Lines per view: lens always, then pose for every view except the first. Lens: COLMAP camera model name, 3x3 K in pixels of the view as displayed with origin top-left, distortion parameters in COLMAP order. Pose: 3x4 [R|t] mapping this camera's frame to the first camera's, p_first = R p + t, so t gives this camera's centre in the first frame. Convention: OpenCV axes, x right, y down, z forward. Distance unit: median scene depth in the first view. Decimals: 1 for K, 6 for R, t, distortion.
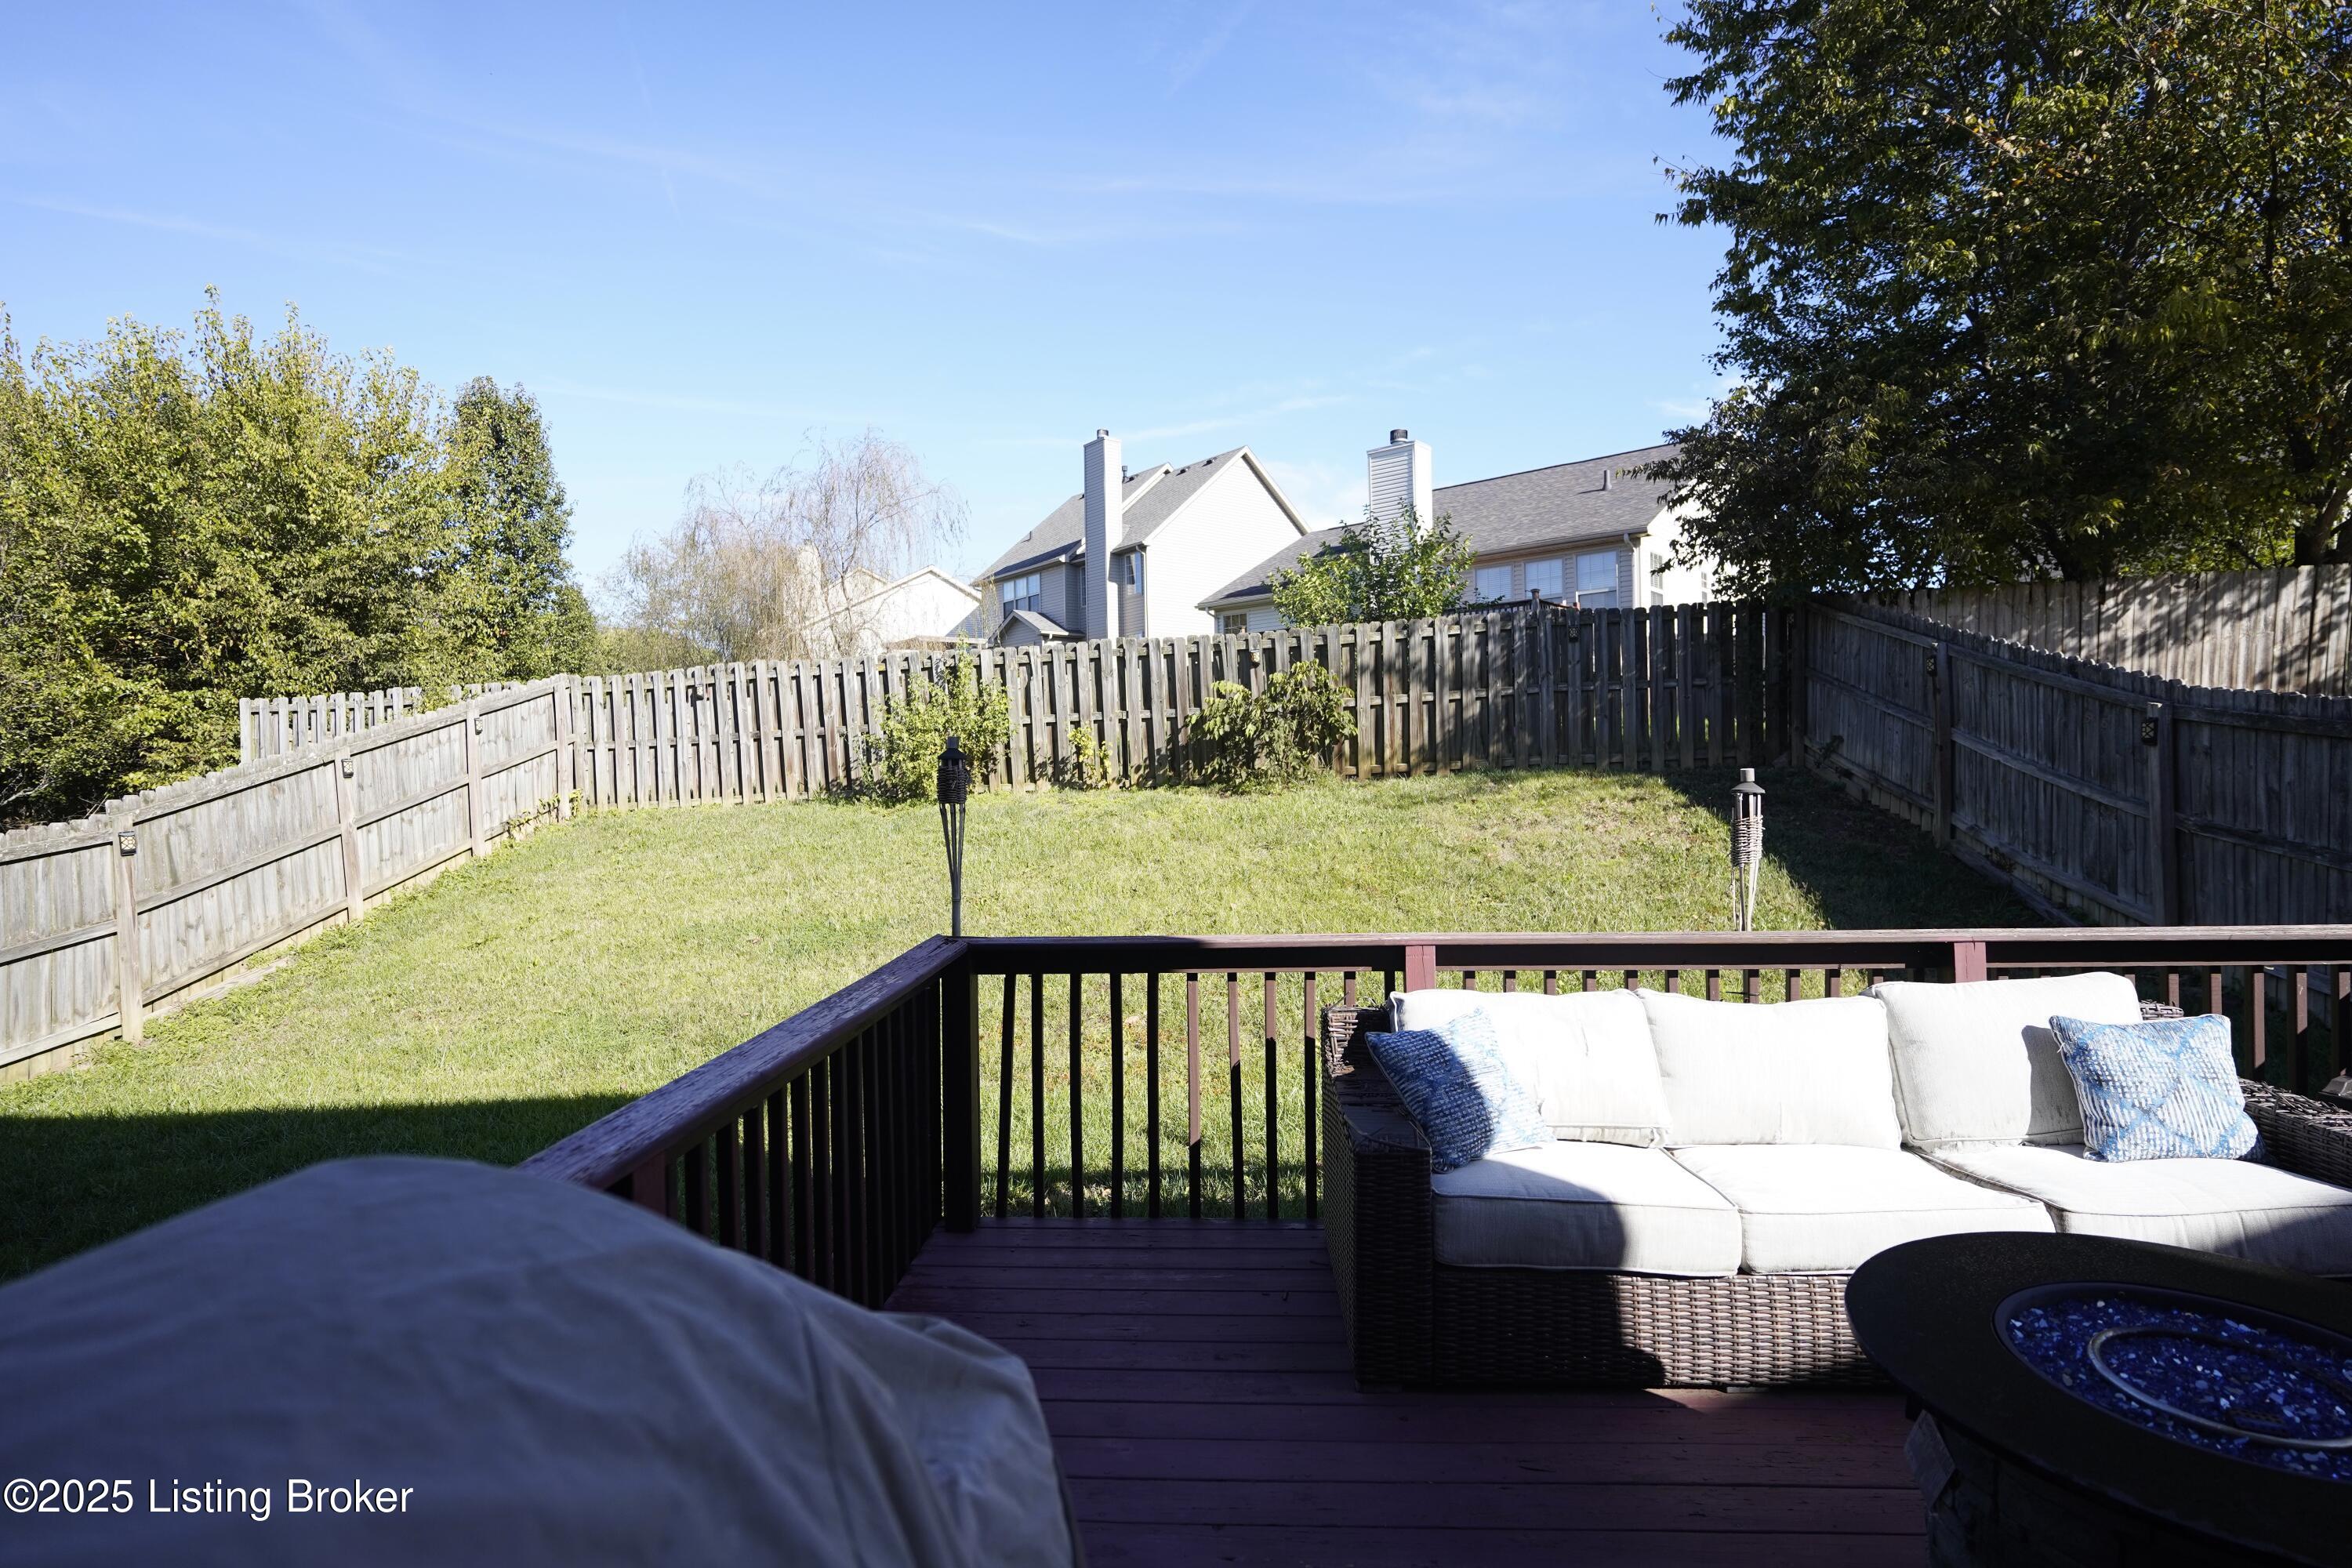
lens RADIAL K [[1189.9, 0, 1176.9], [0, 1189.9, 783.8], [0, 0, 1]] dist [0.002323, 0.005545]
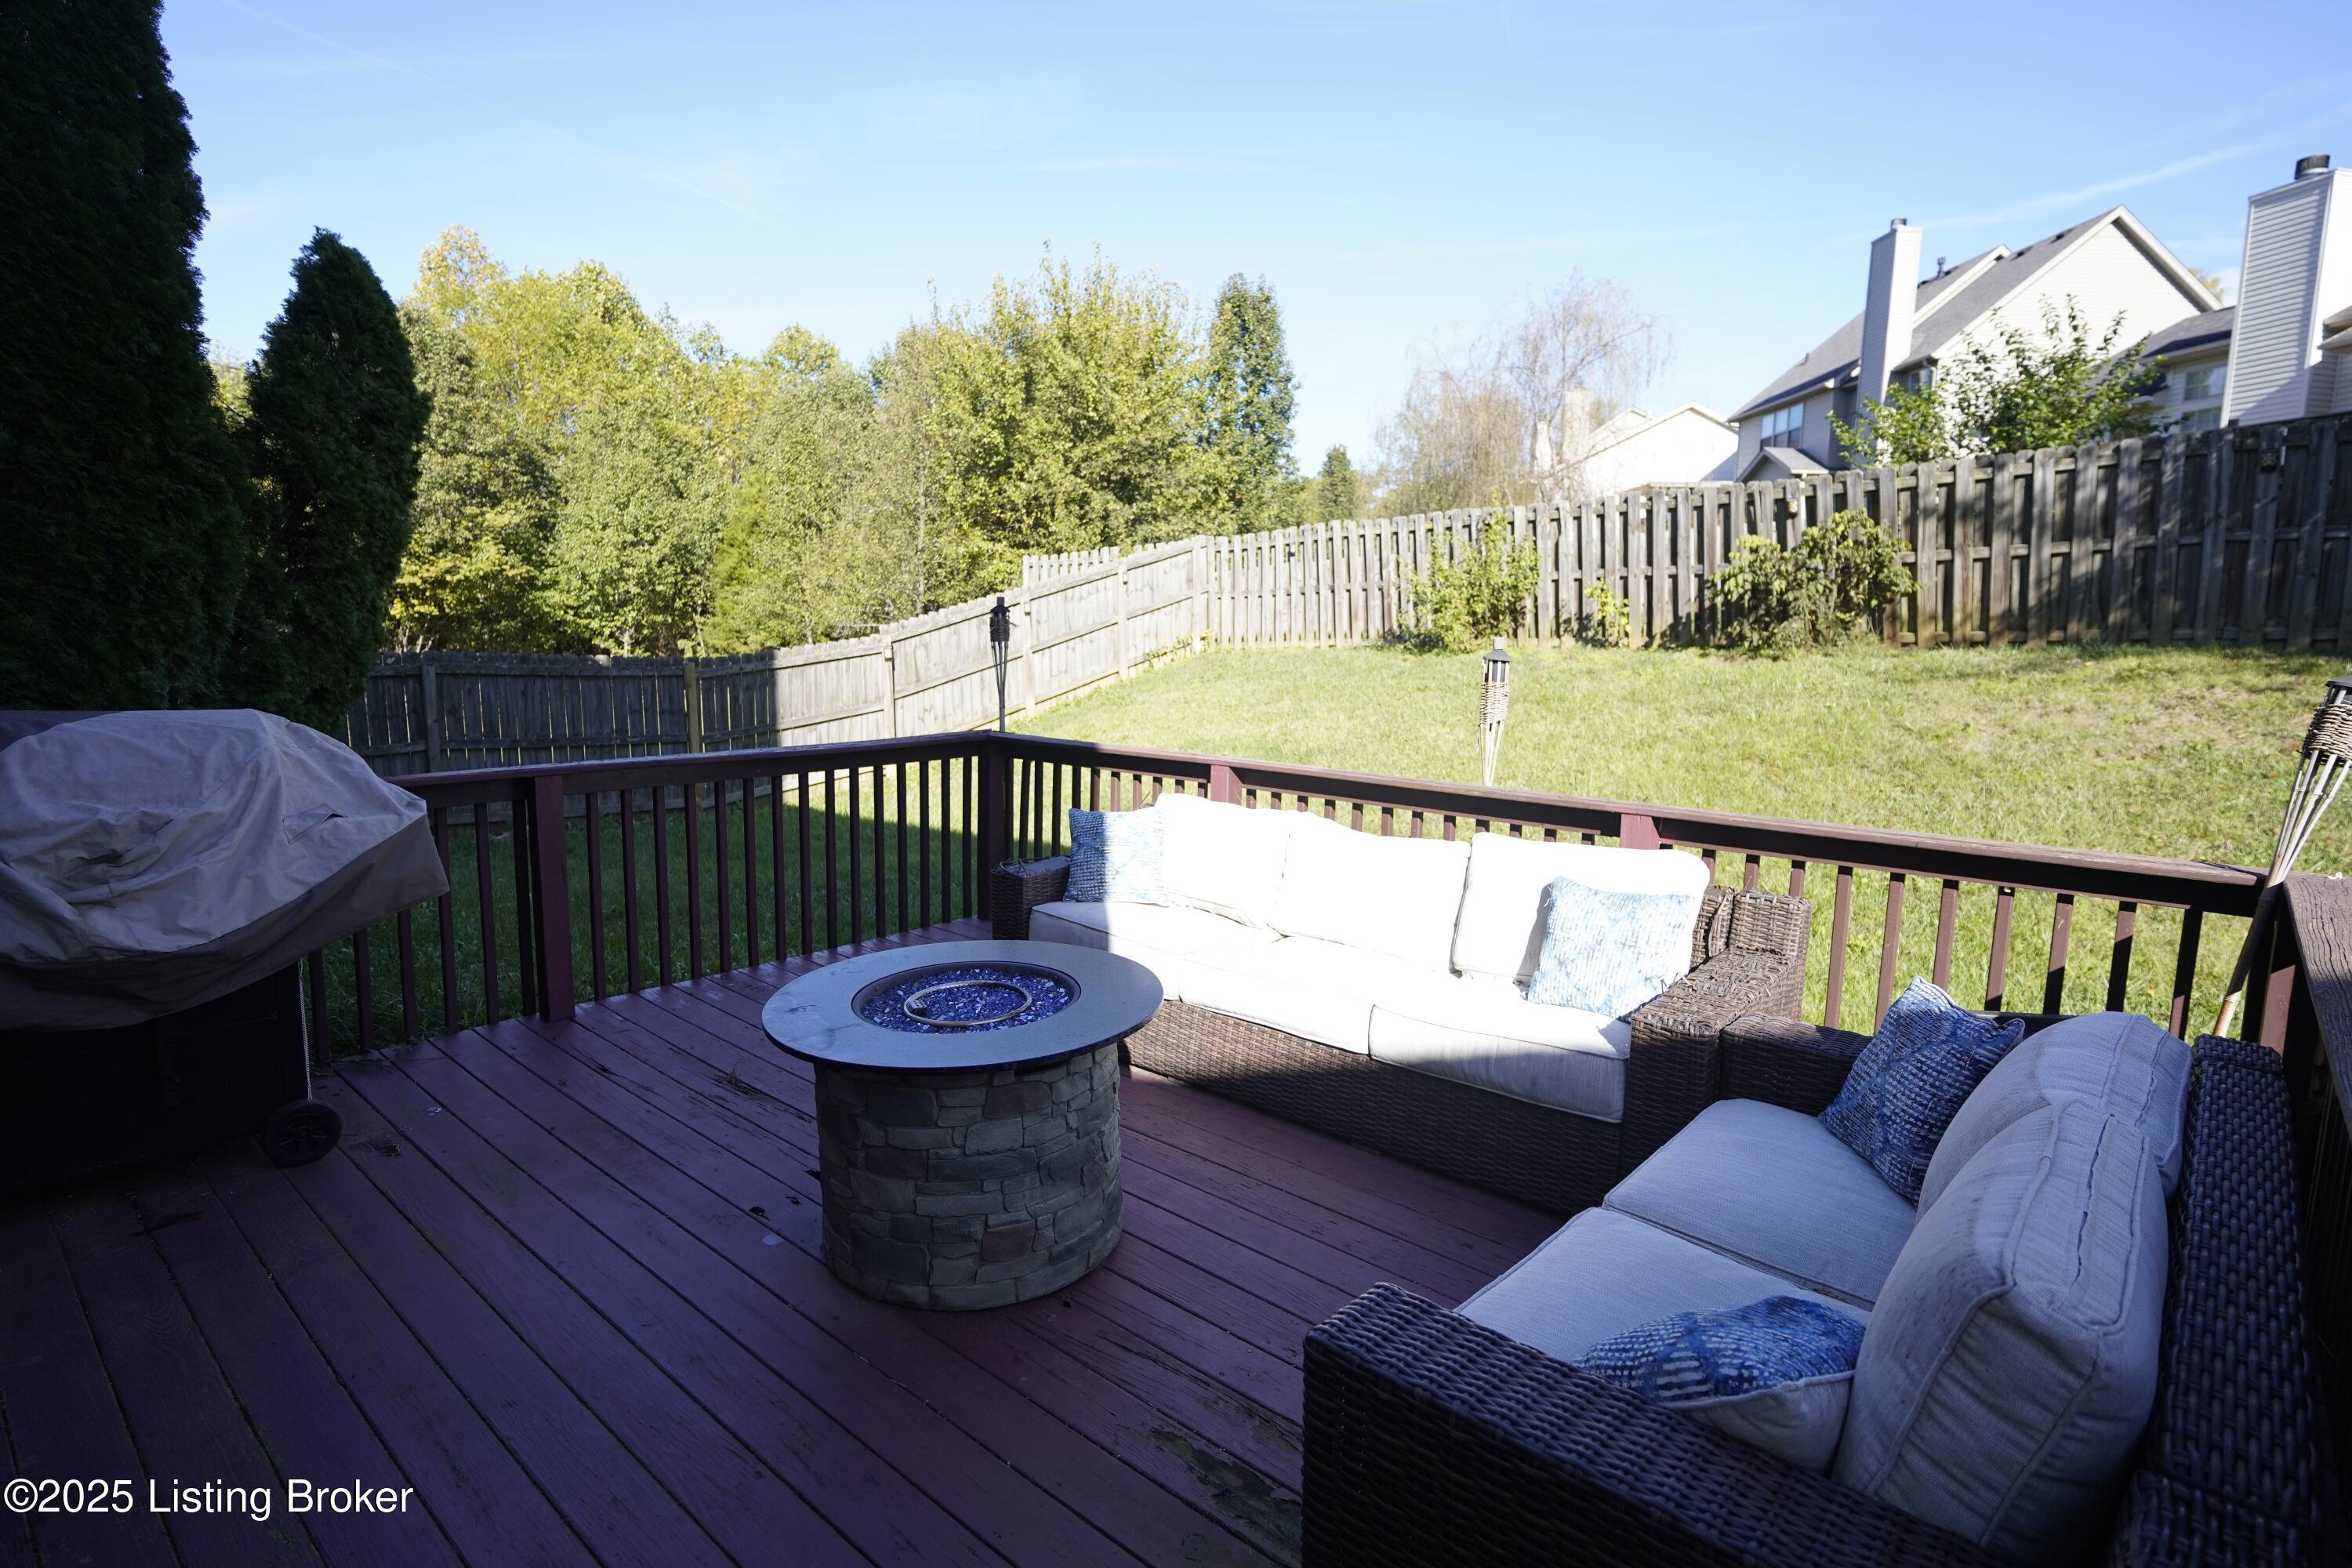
lens RADIAL K [[1189.9, 0, 1171.3], [0, 1189.9, 781.5], [0, 0, 1]] dist [0.002323, 0.005545]
pose [[0.791087, 0.110464, -0.601647, 0.245668], [-0.035805, 0.990235, 0.134731, -0.004888], [0.610655, -0.085042, 0.787317, -0.011717]]
